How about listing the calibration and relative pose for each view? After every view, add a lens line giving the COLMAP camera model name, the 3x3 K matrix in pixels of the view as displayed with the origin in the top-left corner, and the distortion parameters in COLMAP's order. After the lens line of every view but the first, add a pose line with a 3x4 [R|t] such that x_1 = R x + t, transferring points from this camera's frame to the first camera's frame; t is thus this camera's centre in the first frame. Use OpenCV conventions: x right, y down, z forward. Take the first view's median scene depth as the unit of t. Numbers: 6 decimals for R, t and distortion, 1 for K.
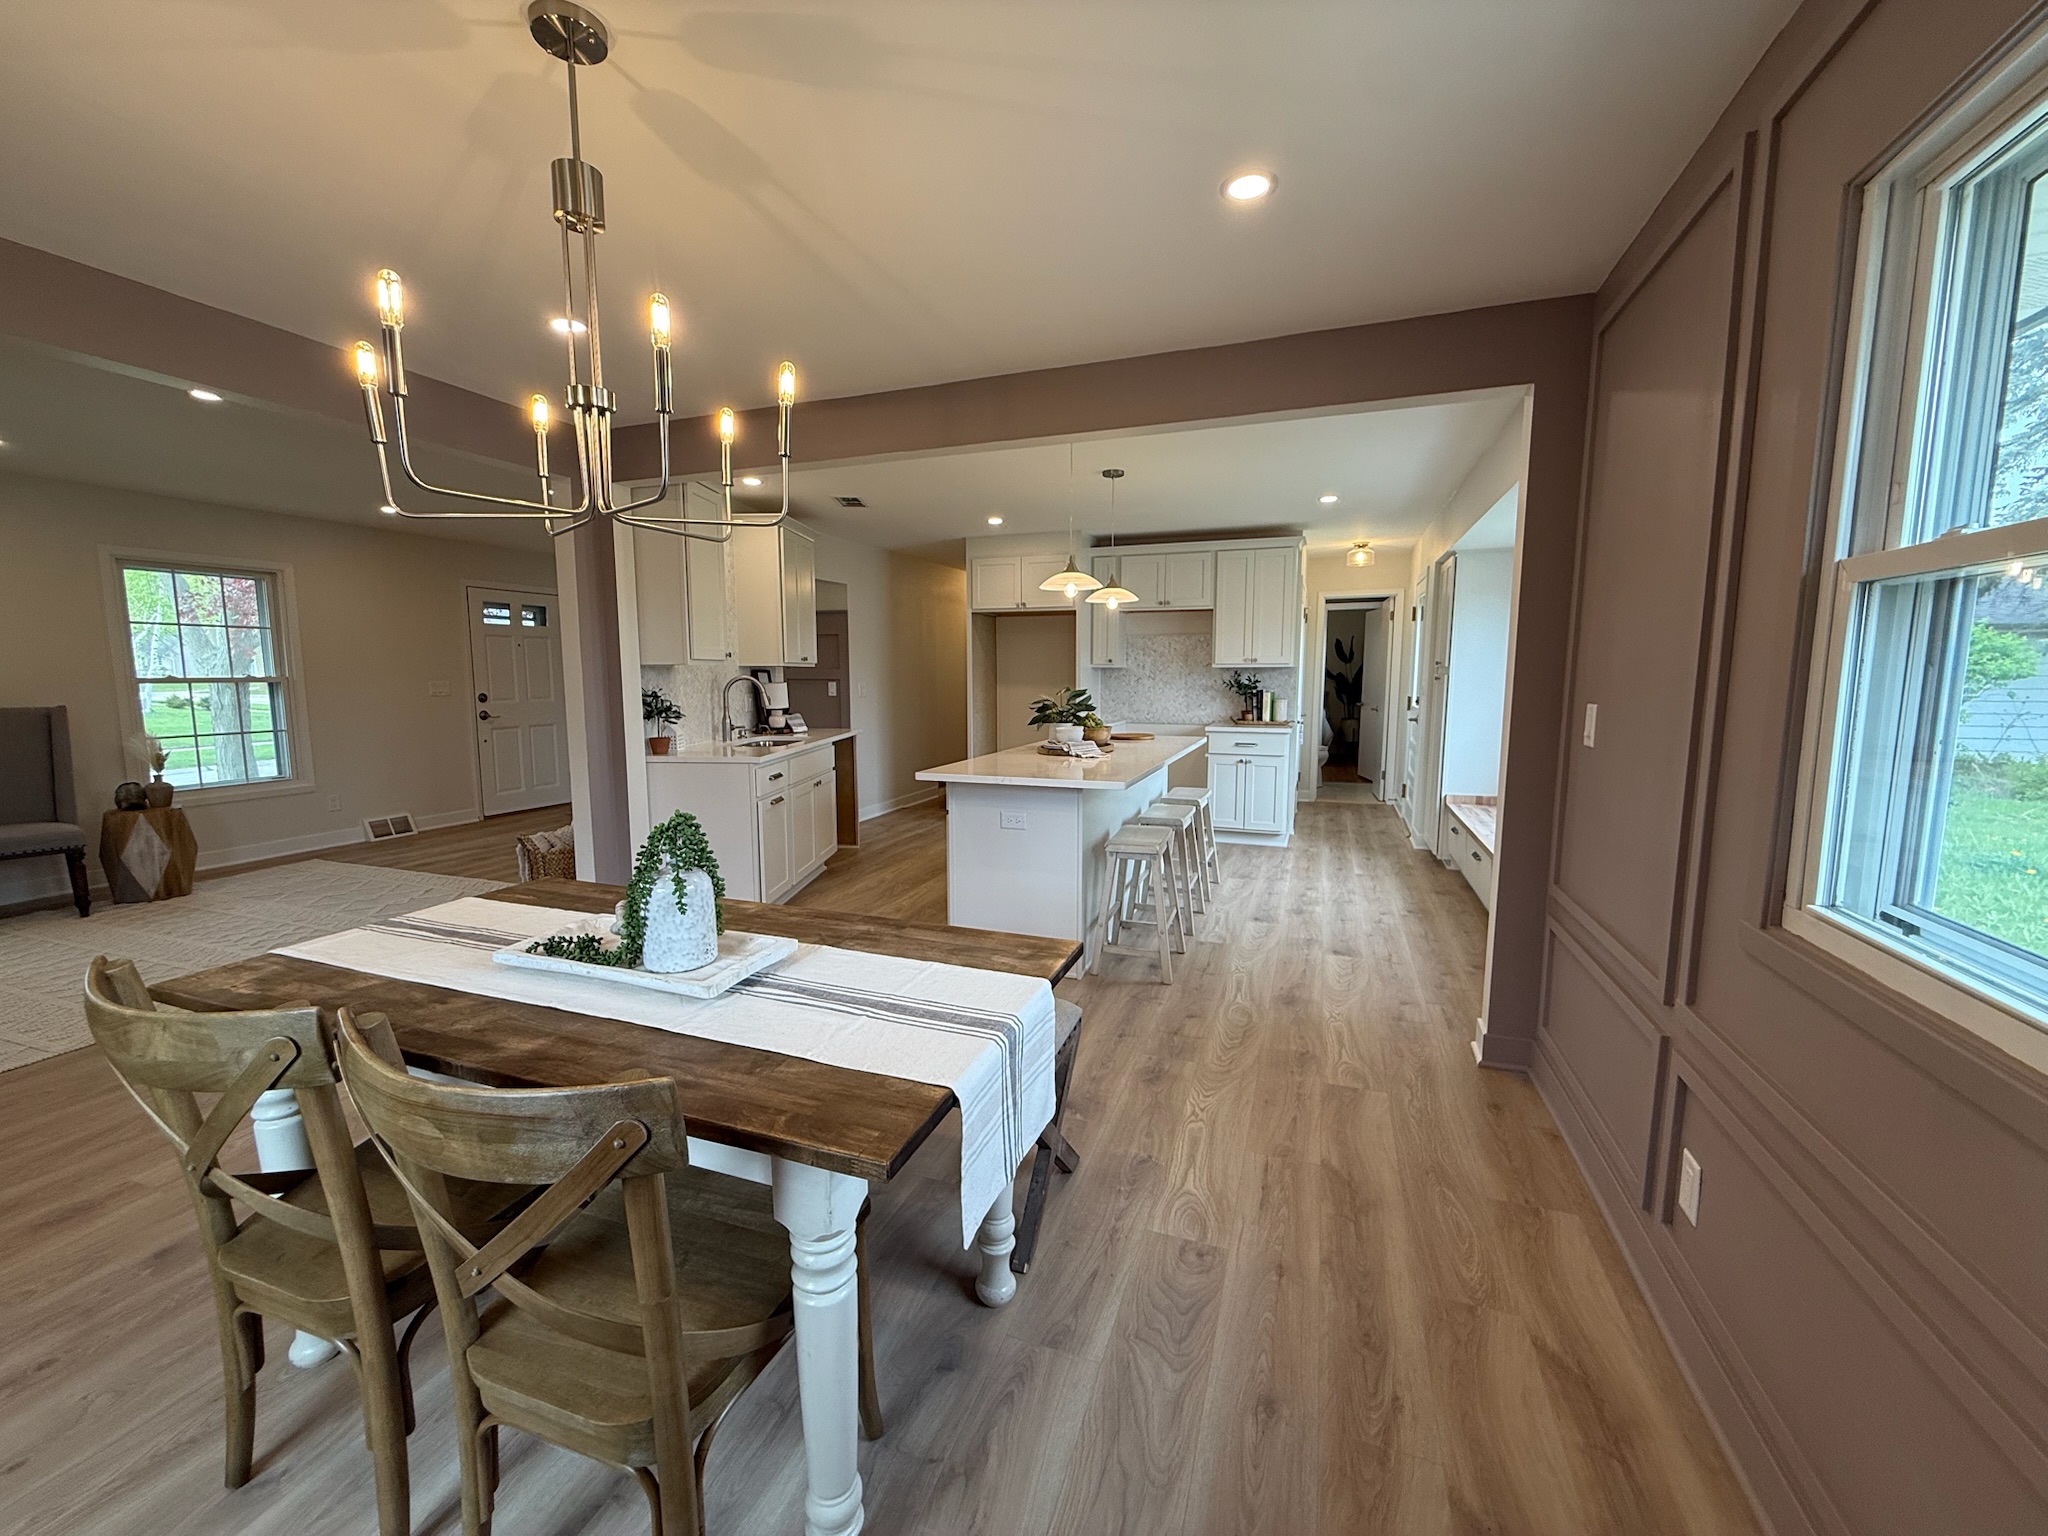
lens RADIAL K [[815.4, 0, 1021.4], [0, 815.4, 767.2], [0, 0, 1]] dist [-0.001121, 0.000213]
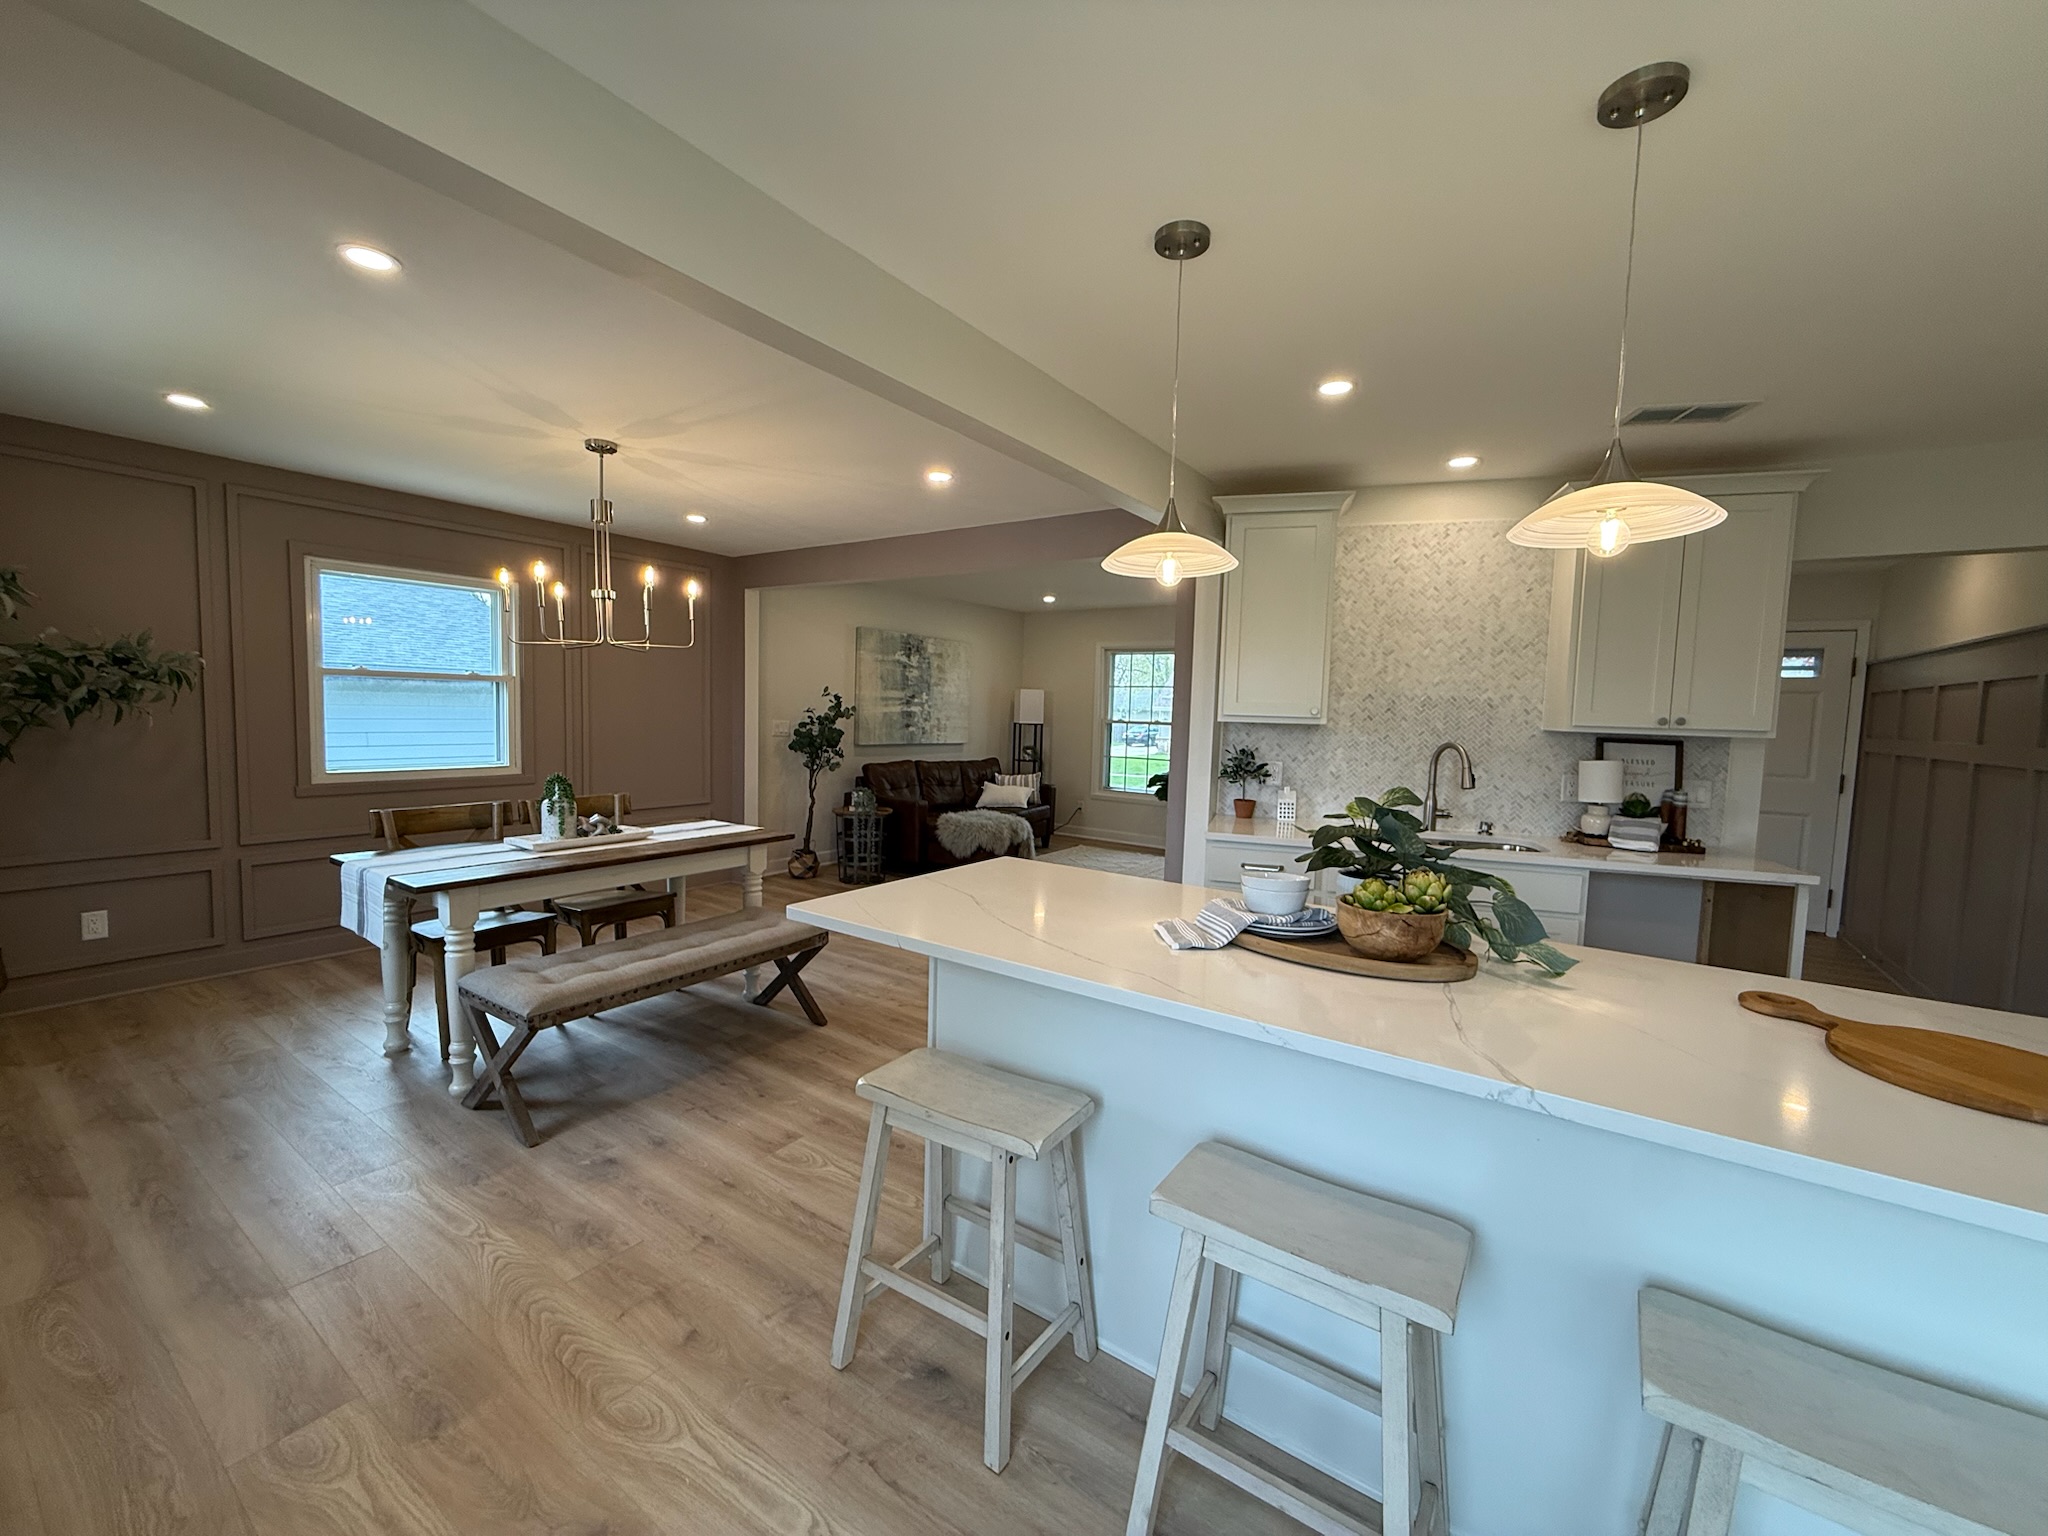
lens RADIAL K [[815.4, 0, 1021.4], [0, 815.4, 767.2], [0, 0, 1]] dist [-0.001121, 0.000213]
pose [[-0.249288, 0.064518, -0.966278, 0.323247], [-0.139658, 0.984954, 0.101795, -0.084179], [0.958306, 0.160325, -0.236526, 0.619229]]
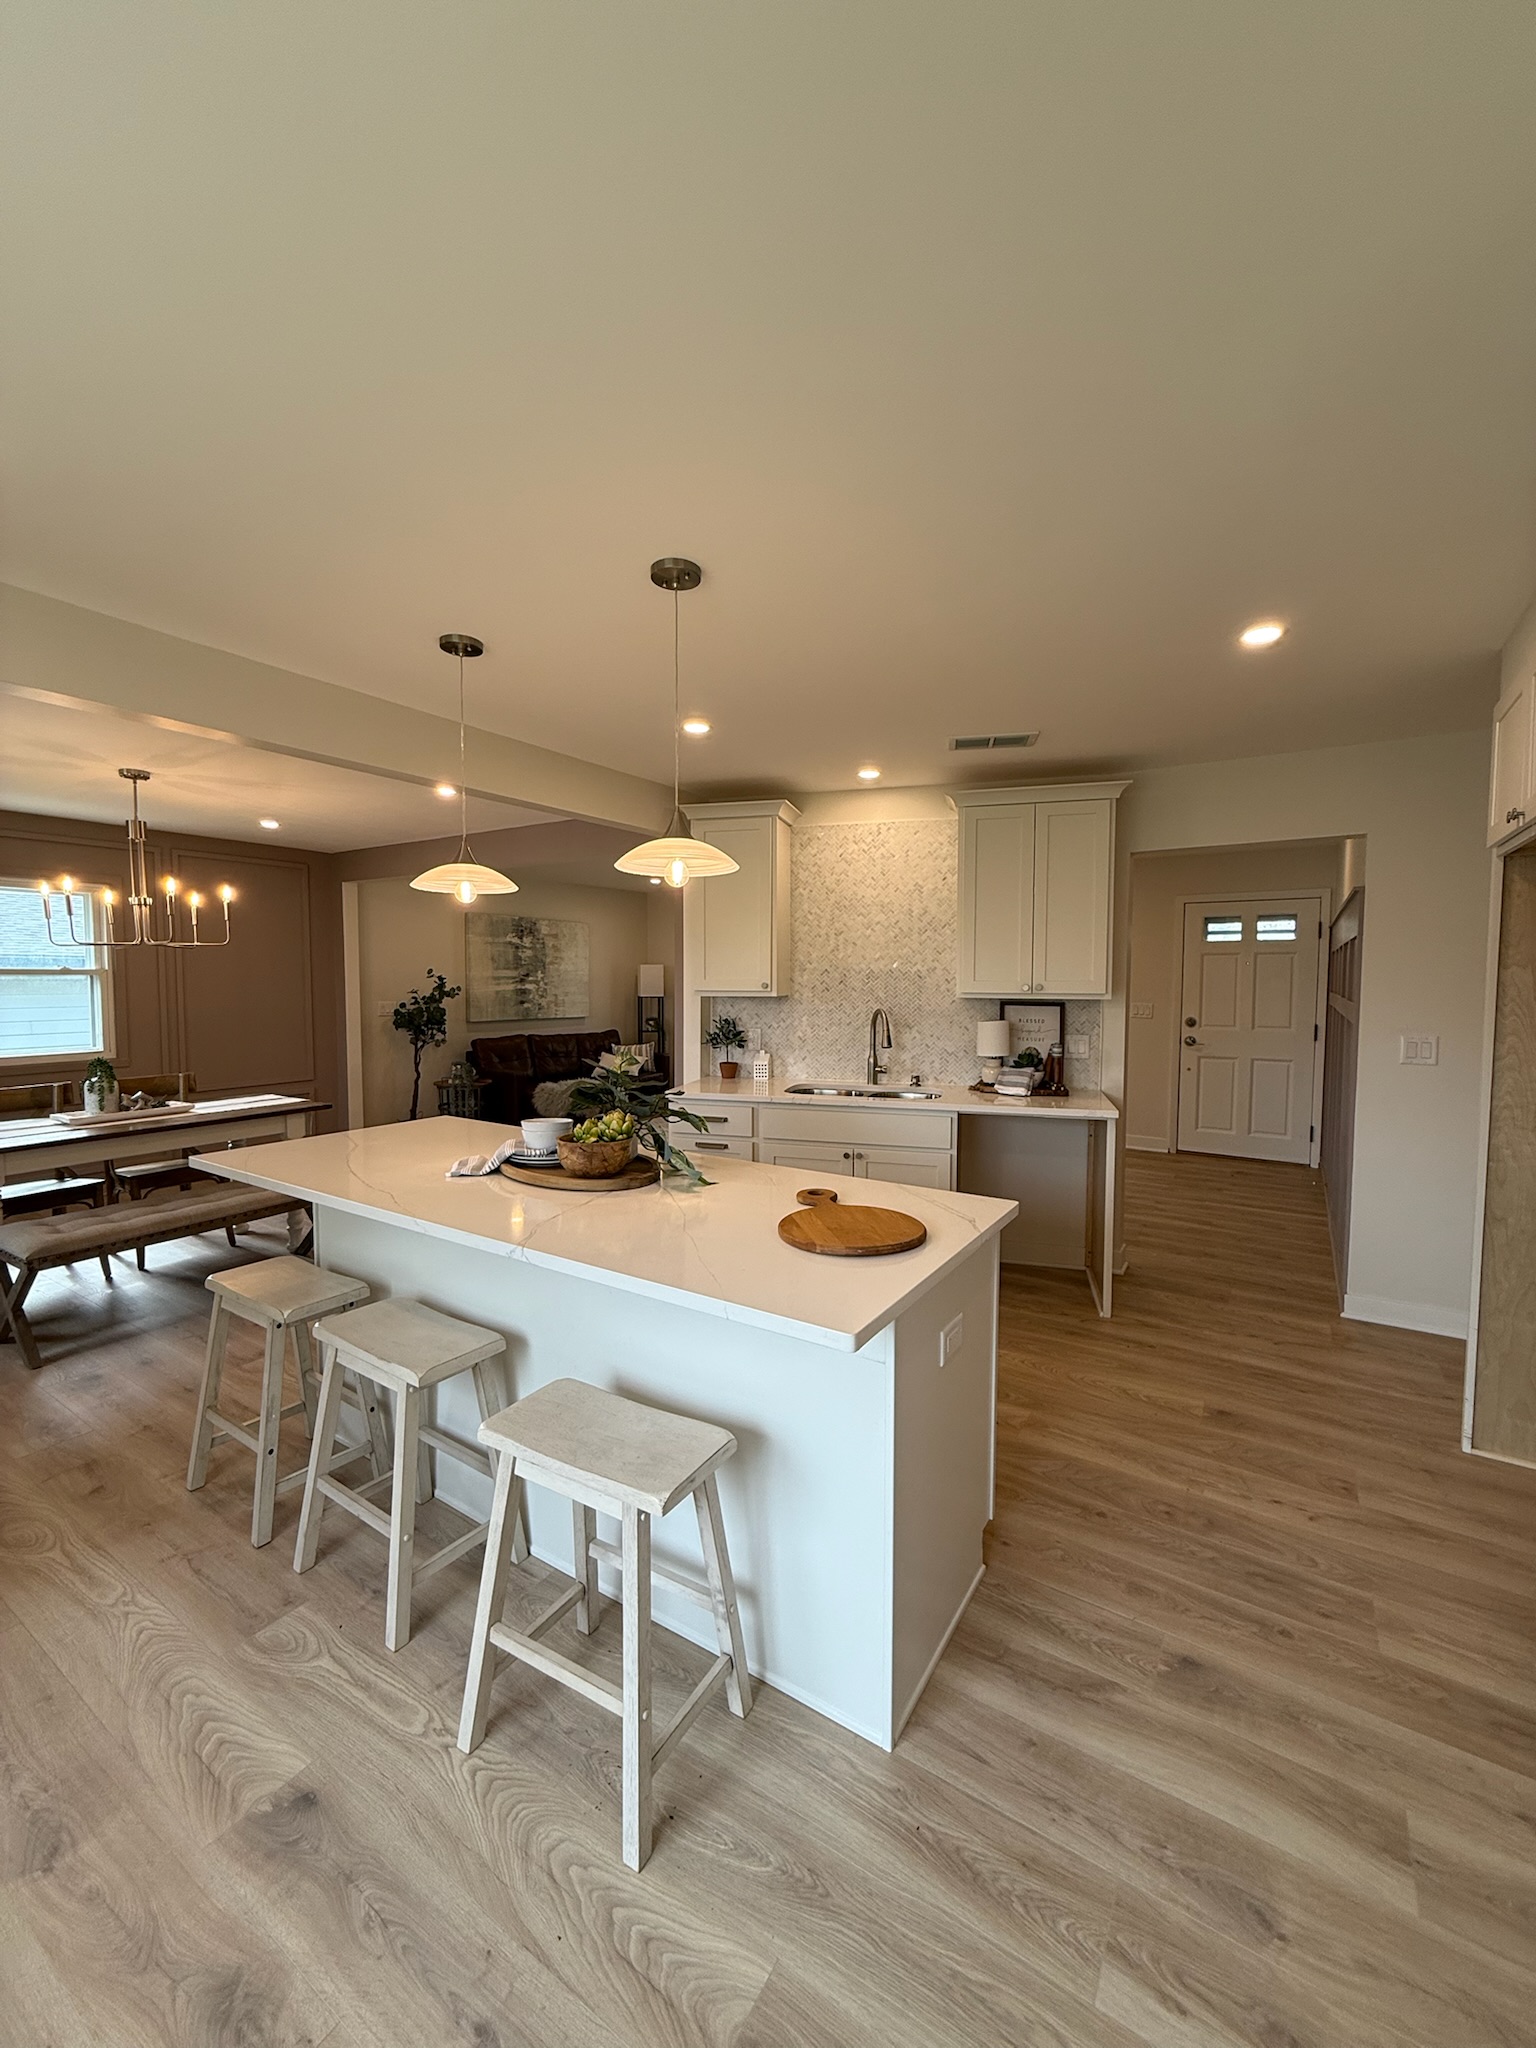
lens RADIAL K [[815.4, 0, 771.3], [0, 815.4, 1022.6], [0, 0, 1]] dist [-0.001121, 0.000213]
pose [[-0.217628, 0.055727, -0.974440, 0.368702], [-0.115055, 0.989943, 0.082310, -0.116695], [0.969227, 0.130027, -0.209027, 0.810309]]
